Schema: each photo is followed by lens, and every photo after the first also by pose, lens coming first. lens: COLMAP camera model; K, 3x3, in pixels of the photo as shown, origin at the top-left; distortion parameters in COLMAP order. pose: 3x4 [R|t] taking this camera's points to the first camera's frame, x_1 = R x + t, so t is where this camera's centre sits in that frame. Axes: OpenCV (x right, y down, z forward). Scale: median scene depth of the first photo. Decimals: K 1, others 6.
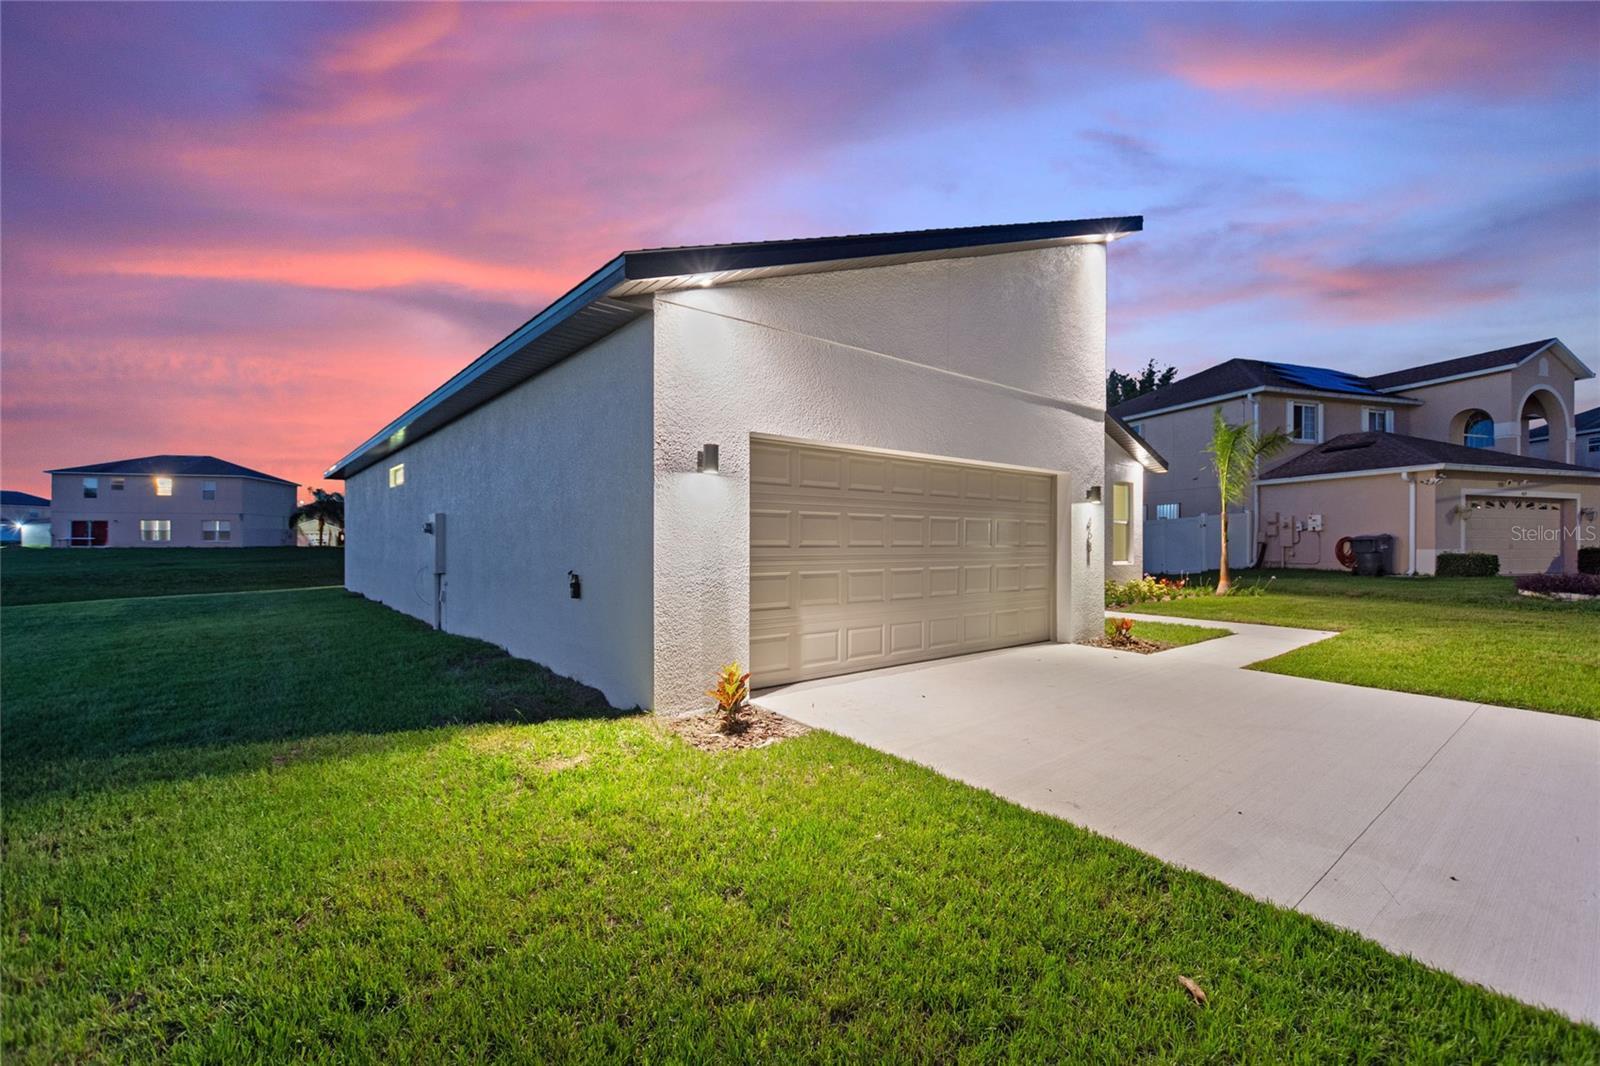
lens RADIAL K [[688.2, 0, 802.0], [0, 688.2, 539.0], [0, 0, 1]] dist [0.002572, 0.000316]
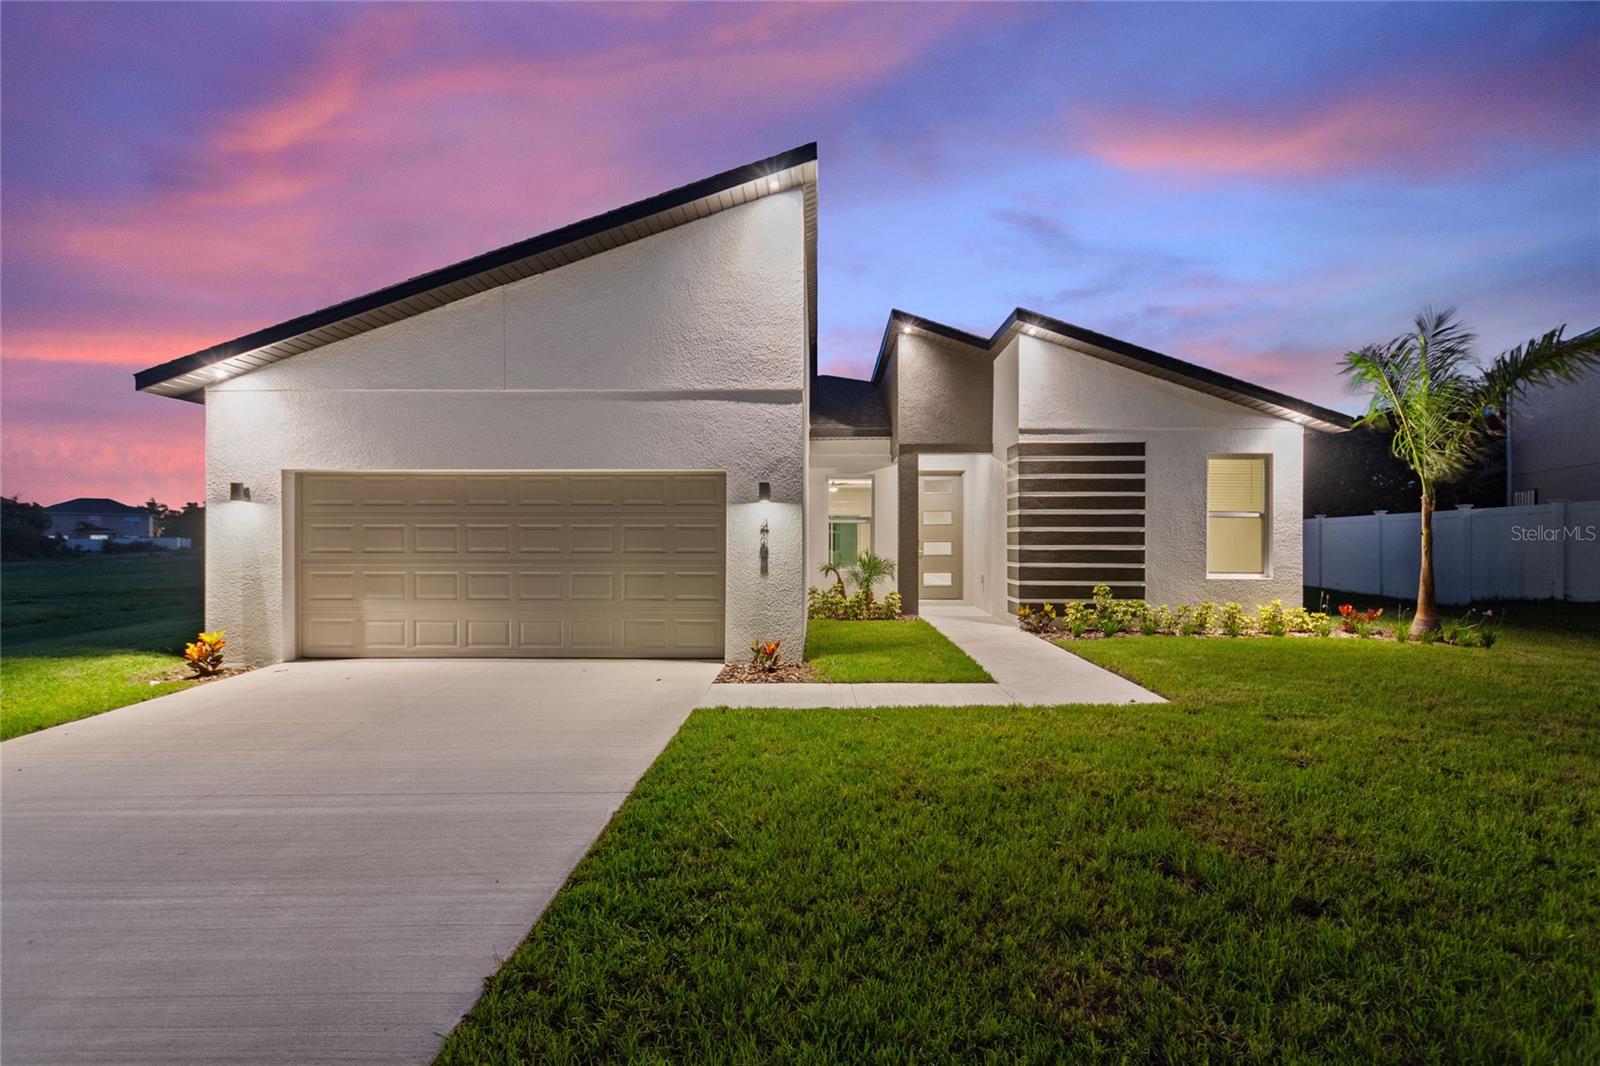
lens RADIAL K [[688.2, 0, 801.3], [0, 688.2, 536.6], [0, 0, 1]] dist [0.002572, 0.000316]
pose [[0.754154, -0.000598, -0.656697, 1.370988], [0.003512, 0.999989, 0.003123, -0.018112], [0.656688, -0.004661, 0.754148, 0.533597]]
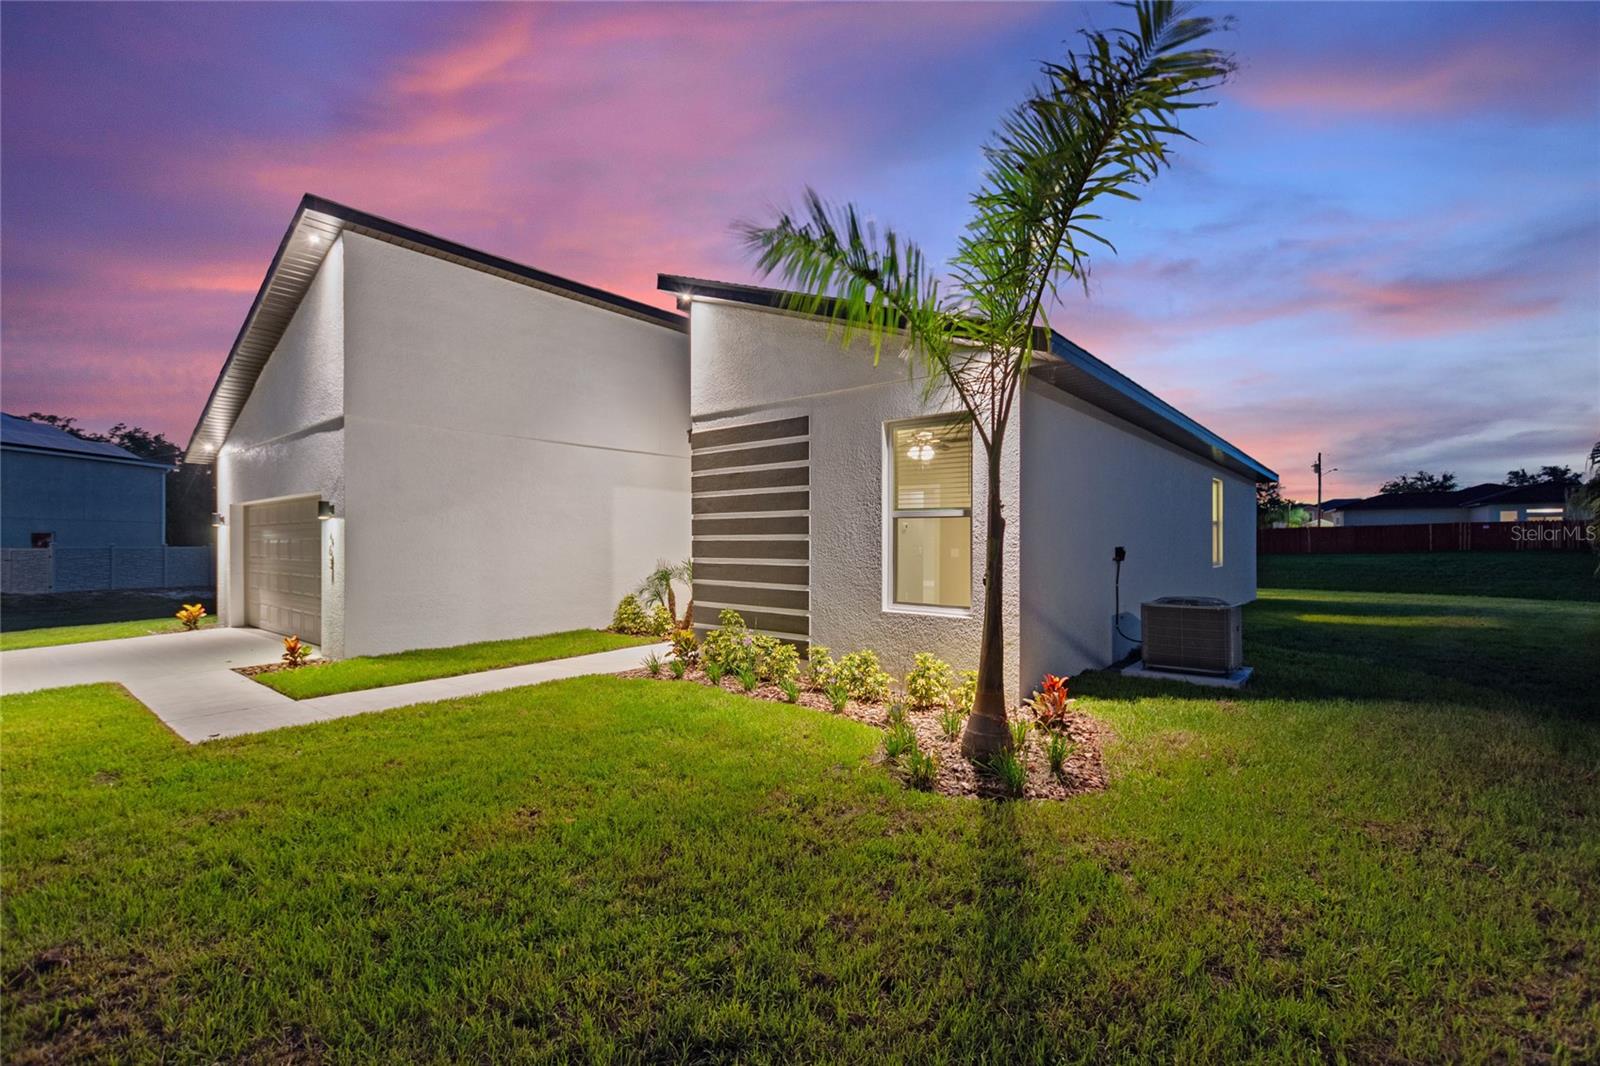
lens RADIAL K [[688.2, 0, 799.9], [0, 688.2, 544.7], [0, 0, 1]] dist [0.002572, 0.000316]
pose [[0.184864, -0.002058, -0.982762, 2.020577], [0.004415, 0.999989, -0.001264, -0.013672], [0.982754, -0.004105, 0.184871, 1.990432]]
